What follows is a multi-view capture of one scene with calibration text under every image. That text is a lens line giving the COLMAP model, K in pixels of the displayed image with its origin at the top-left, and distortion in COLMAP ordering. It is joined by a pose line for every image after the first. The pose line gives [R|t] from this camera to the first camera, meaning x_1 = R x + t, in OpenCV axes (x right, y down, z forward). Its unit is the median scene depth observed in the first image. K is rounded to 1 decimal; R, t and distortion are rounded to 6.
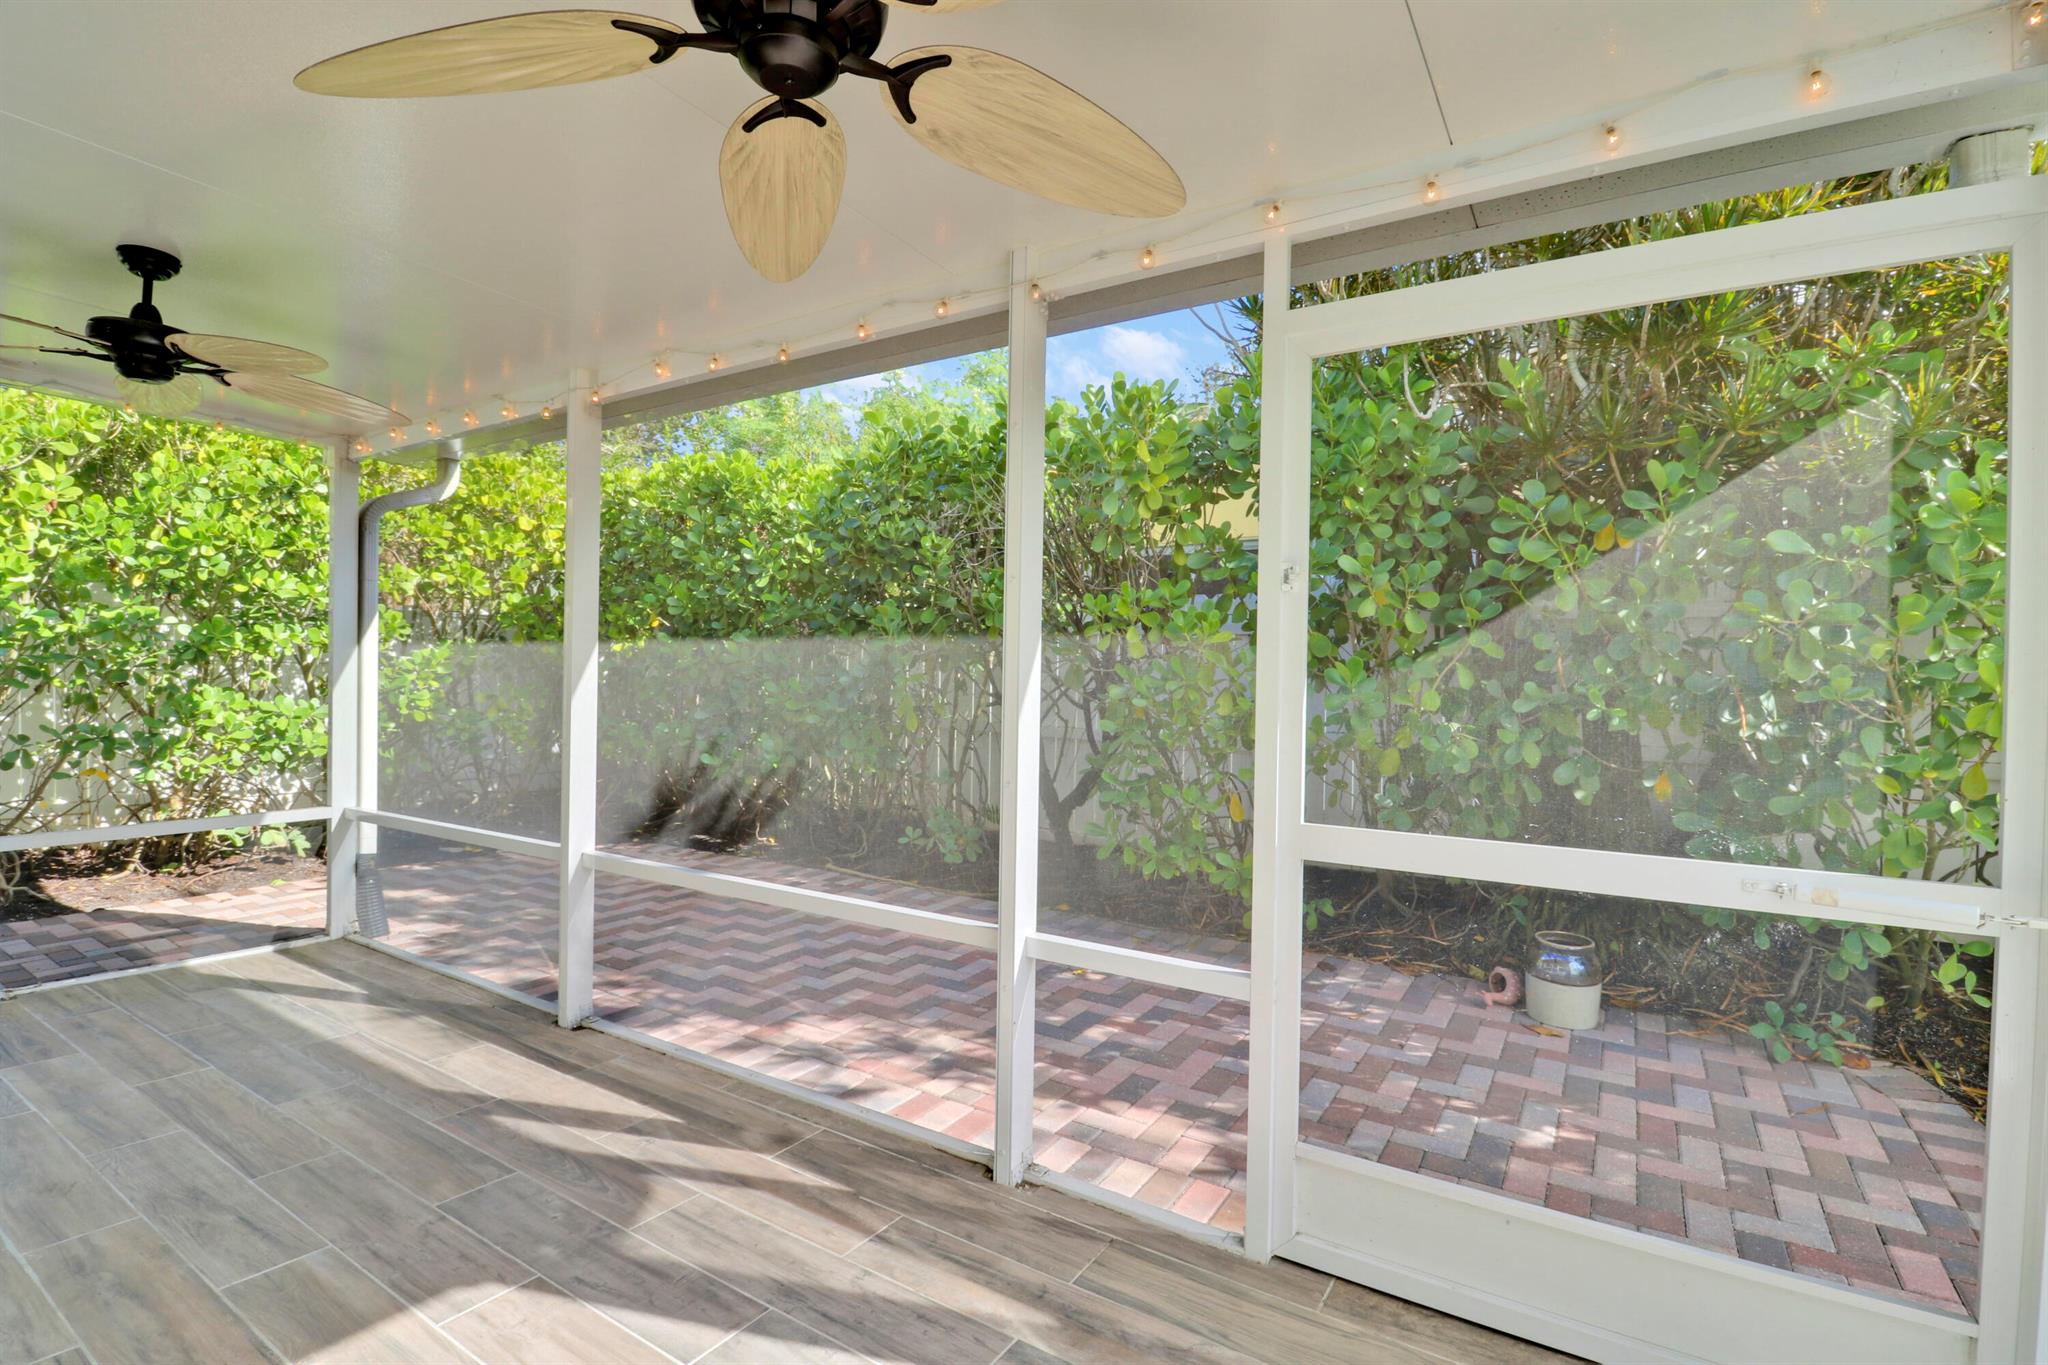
lens RADIAL K [[952.2, 0, 1035.5], [0, 952.2, 680.3], [0, 0, 1]] dist [0.000988, -0.013297]
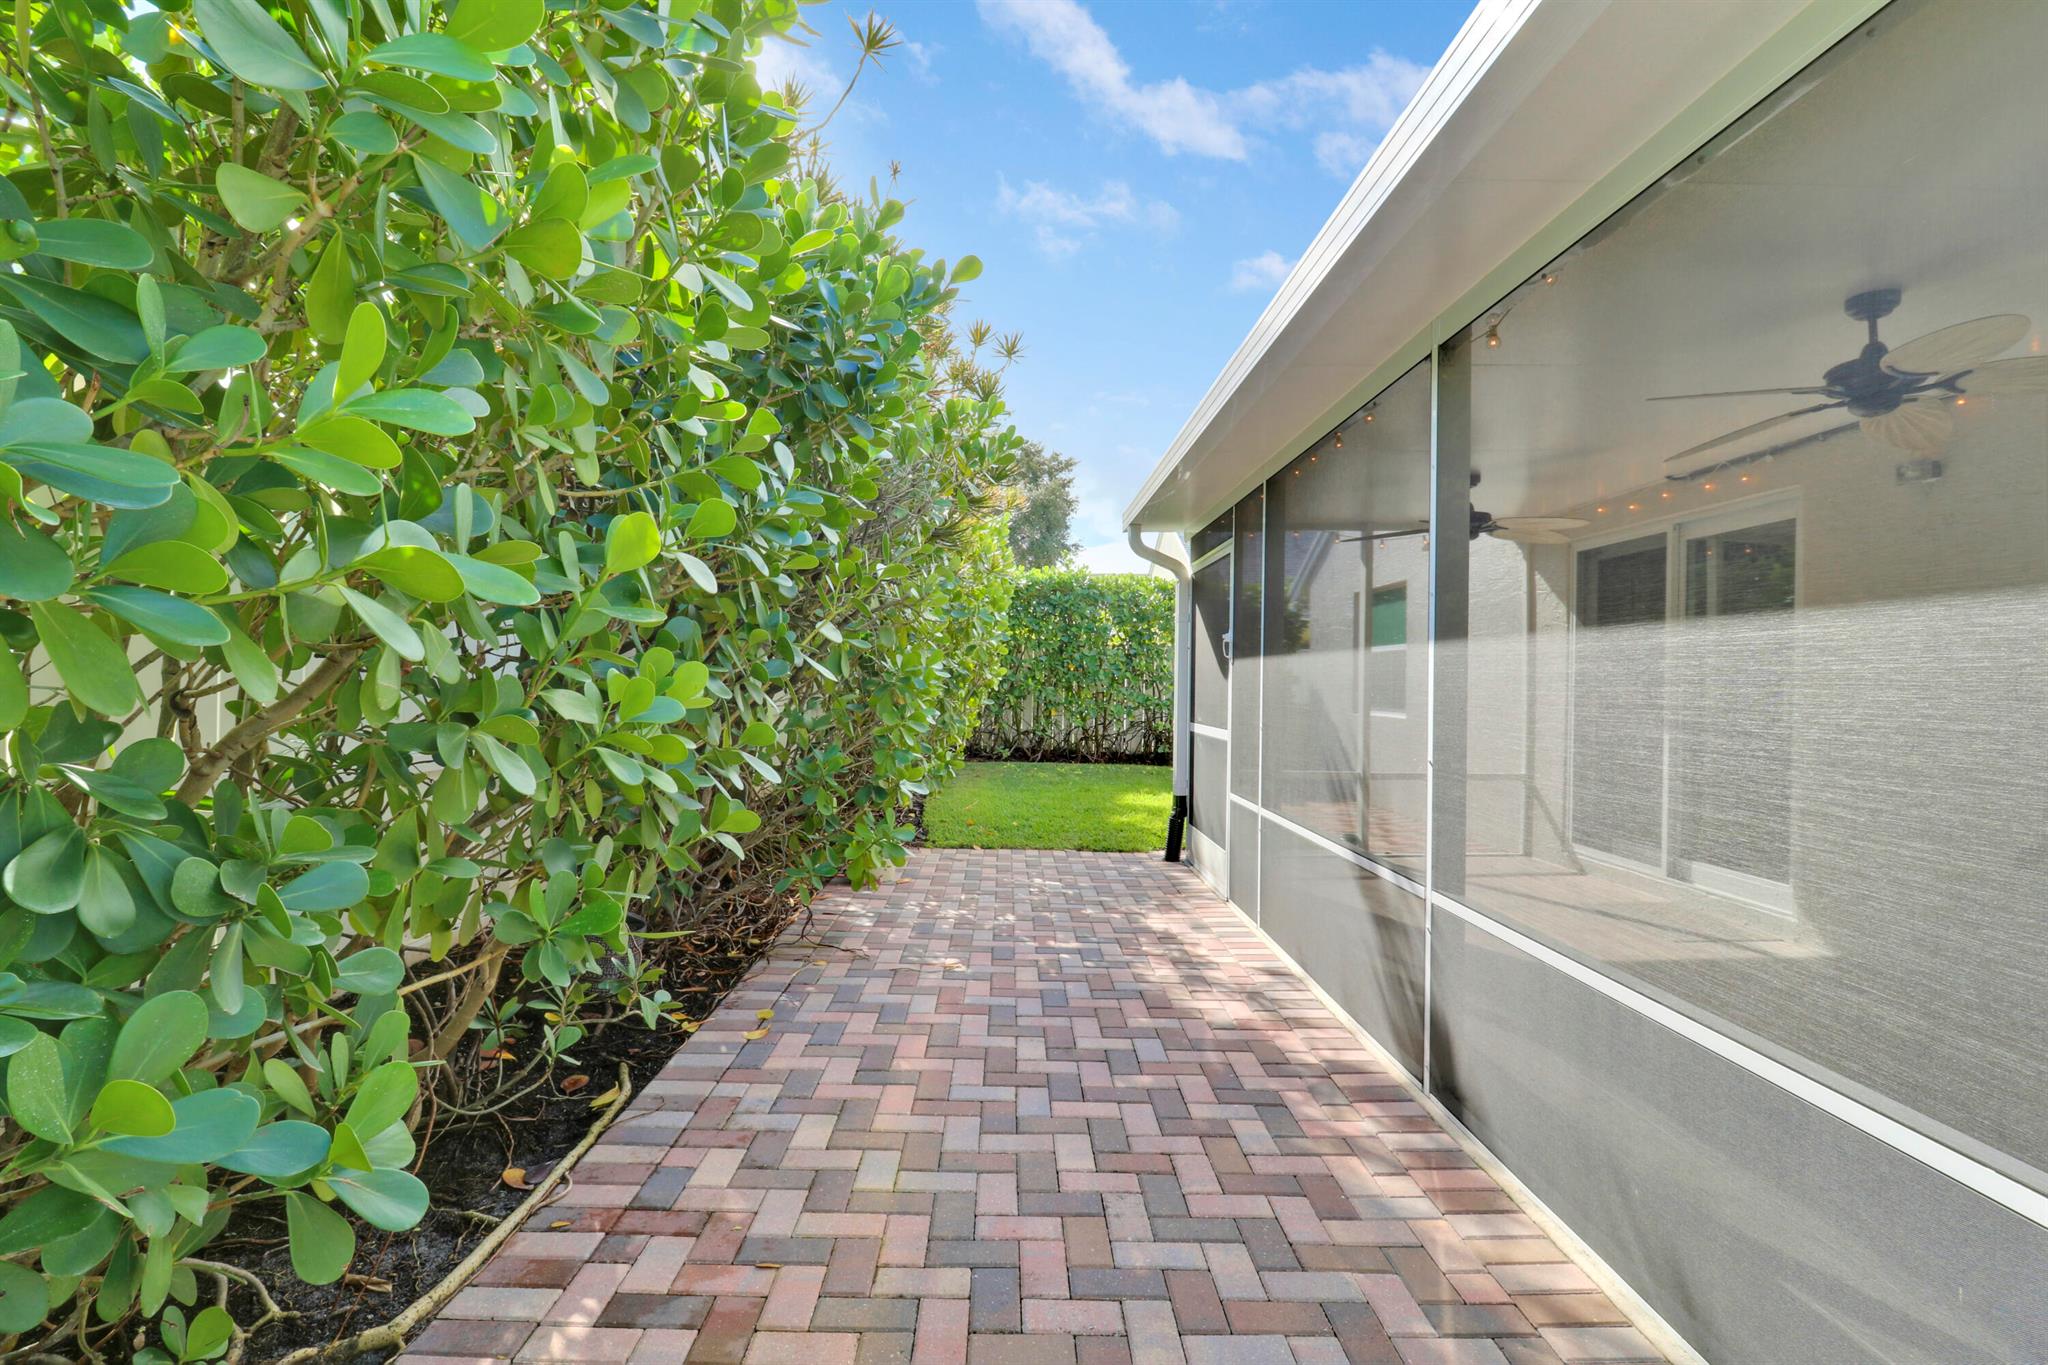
lens RADIAL K [[949.4, 0, 1028.8], [0, 949.4, 681.8], [0, 0, 1]] dist [-0.001803, -0.011849]
pose [[-0.556526, -0.024757, 0.830461, -1.042684], [-0.013496, 0.999693, 0.020757, -0.014361], [-0.830720, 0.000344, -0.556690, 1.898431]]
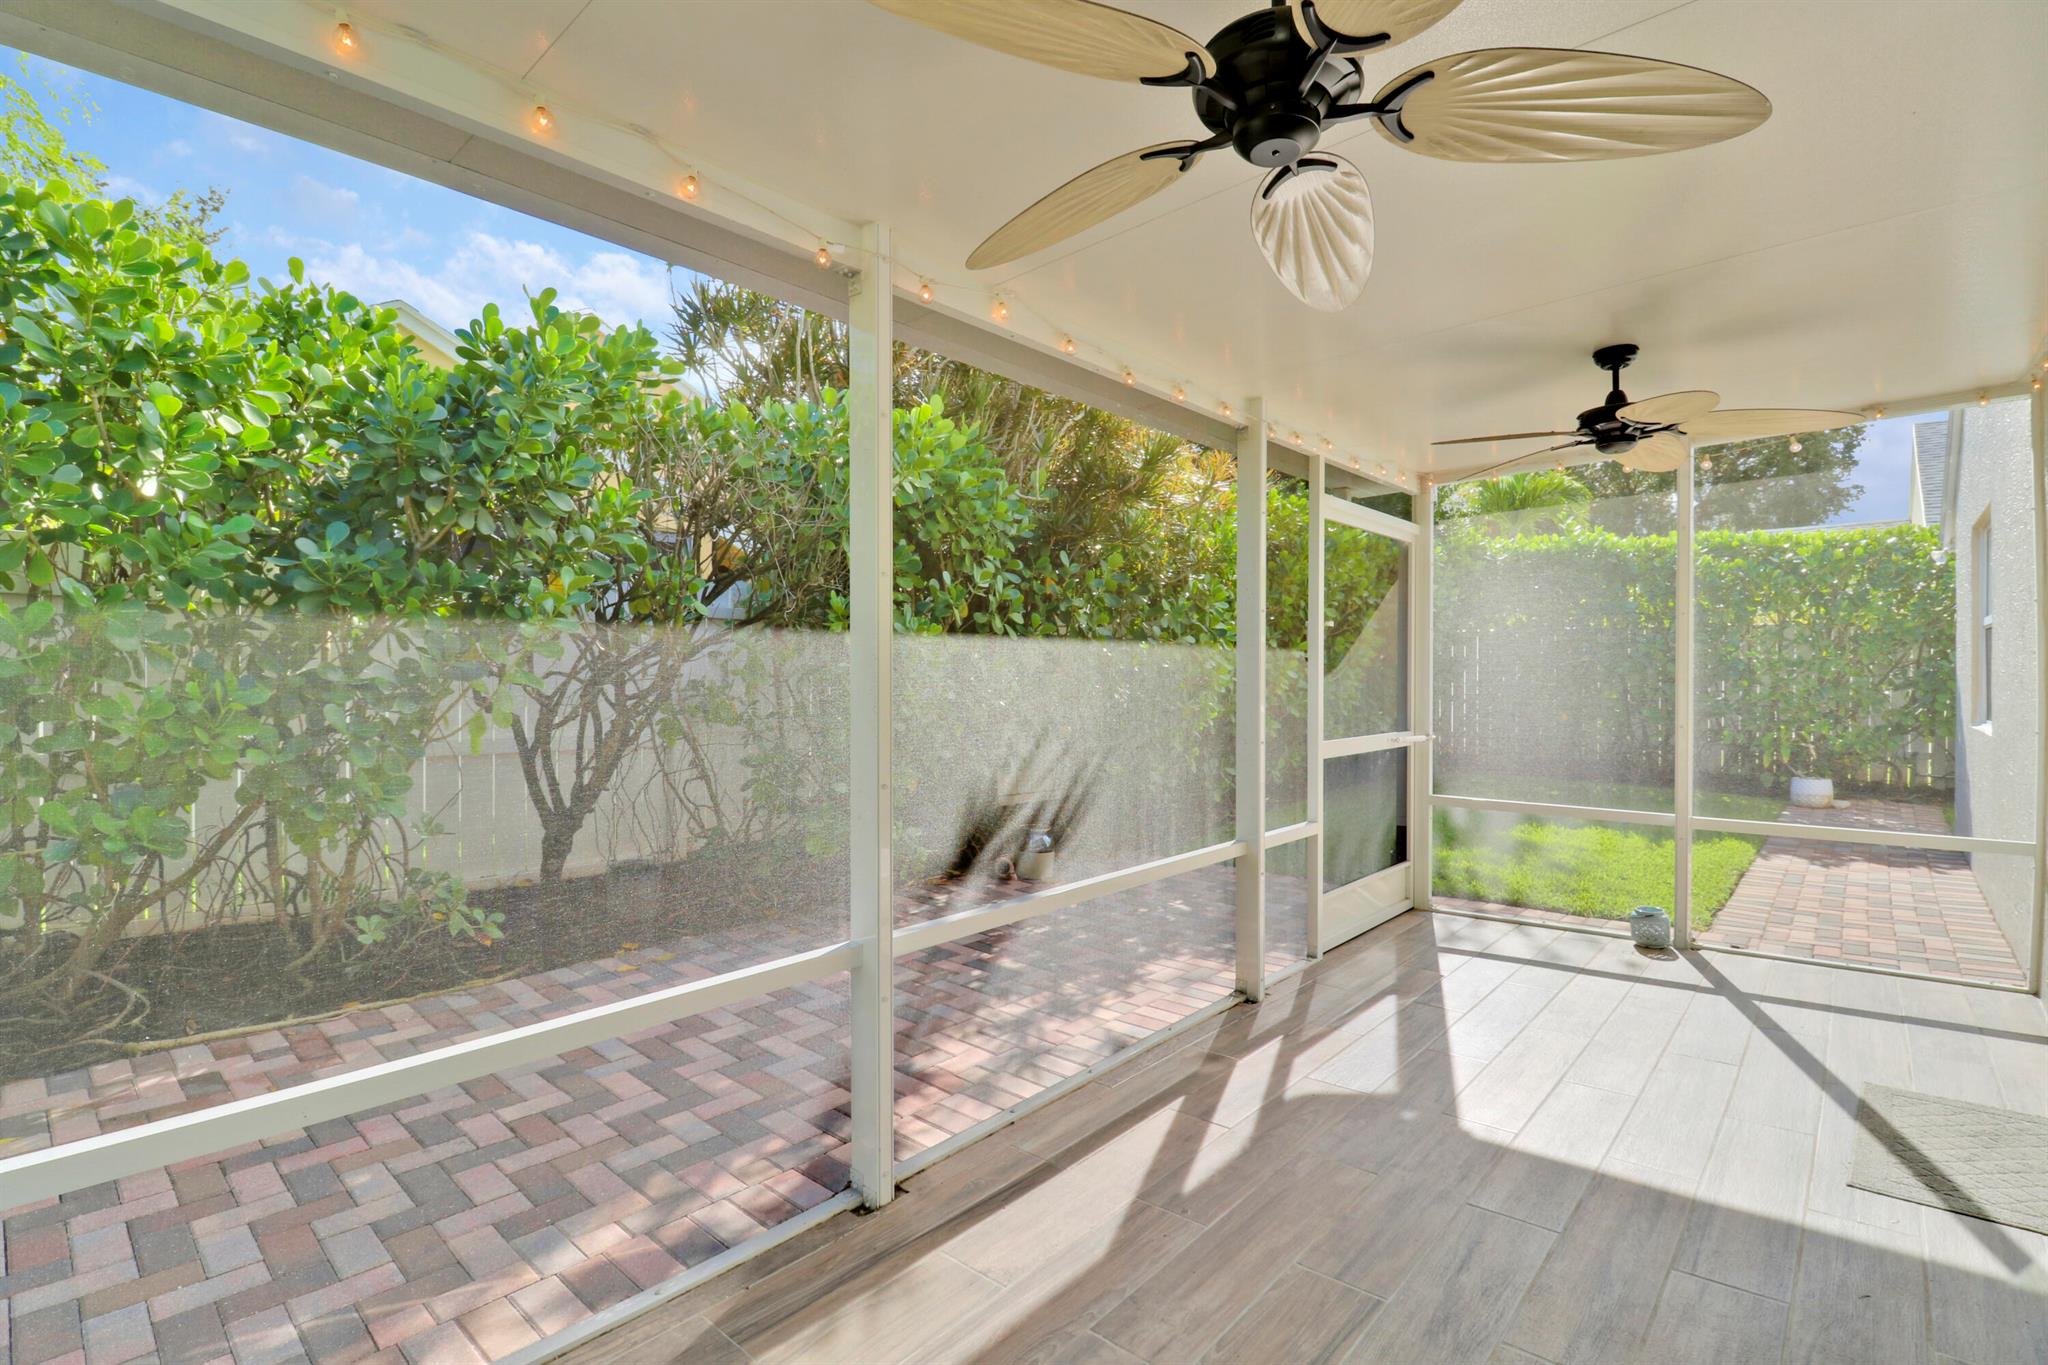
lens RADIAL K [[952.2, 0, 1035.5], [0, 952.2, 680.3], [0, 0, 1]] dist [0.000988, -0.013297]
pose [[0.154760, -0.019030, 0.987769, -1.206620], [0.007524, 0.999808, 0.018083, -0.014712], [-0.987923, 0.004634, 0.154874, 0.841225]]
